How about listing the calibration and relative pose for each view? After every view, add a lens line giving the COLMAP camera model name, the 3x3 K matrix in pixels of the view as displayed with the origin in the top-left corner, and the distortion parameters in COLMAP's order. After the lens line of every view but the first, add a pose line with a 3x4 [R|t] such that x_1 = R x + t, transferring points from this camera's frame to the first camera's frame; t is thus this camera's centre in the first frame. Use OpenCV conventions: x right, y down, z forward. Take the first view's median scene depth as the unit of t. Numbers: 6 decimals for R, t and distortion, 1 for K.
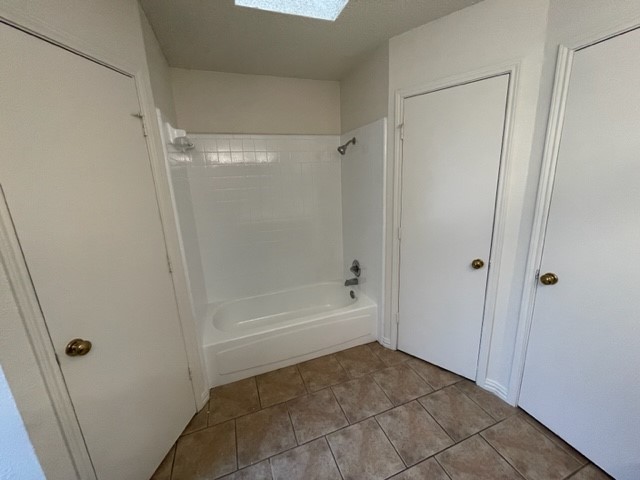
lens RADIAL K [[257.7, 0, 321.4], [0, 257.7, 240.9], [0, 0, 1]] dist [-0.002803, -0.000629]
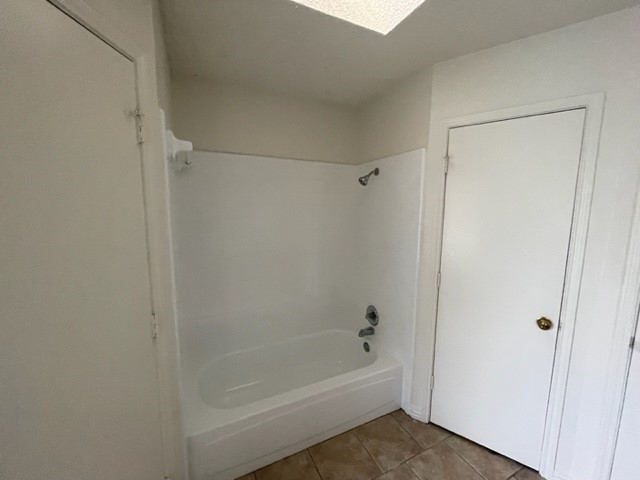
lens RADIAL K [[257.7, 0, 320.6], [0, 257.7, 240.5], [0, 0, 1]] dist [-0.002803, -0.000629]
pose [[0.994753, 0.040527, 0.093935, -0.165877], [-0.029713, 0.993061, -0.113787, -0.050363], [-0.097895, 0.110399, 0.989054, 0.187578]]
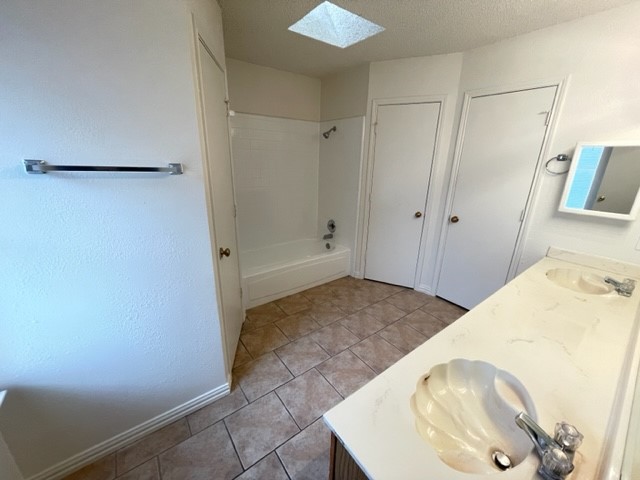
lens RADIAL K [[257.7, 0, 320.5], [0, 257.7, 241.2], [0, 0, 1]] dist [-0.002803, -0.000629]
pose [[0.957334, -0.026214, 0.287793, -0.404809], [0.004645, 0.997145, 0.075373, 0.109964], [-0.288947, -0.070820, 0.954722, -0.352270]]
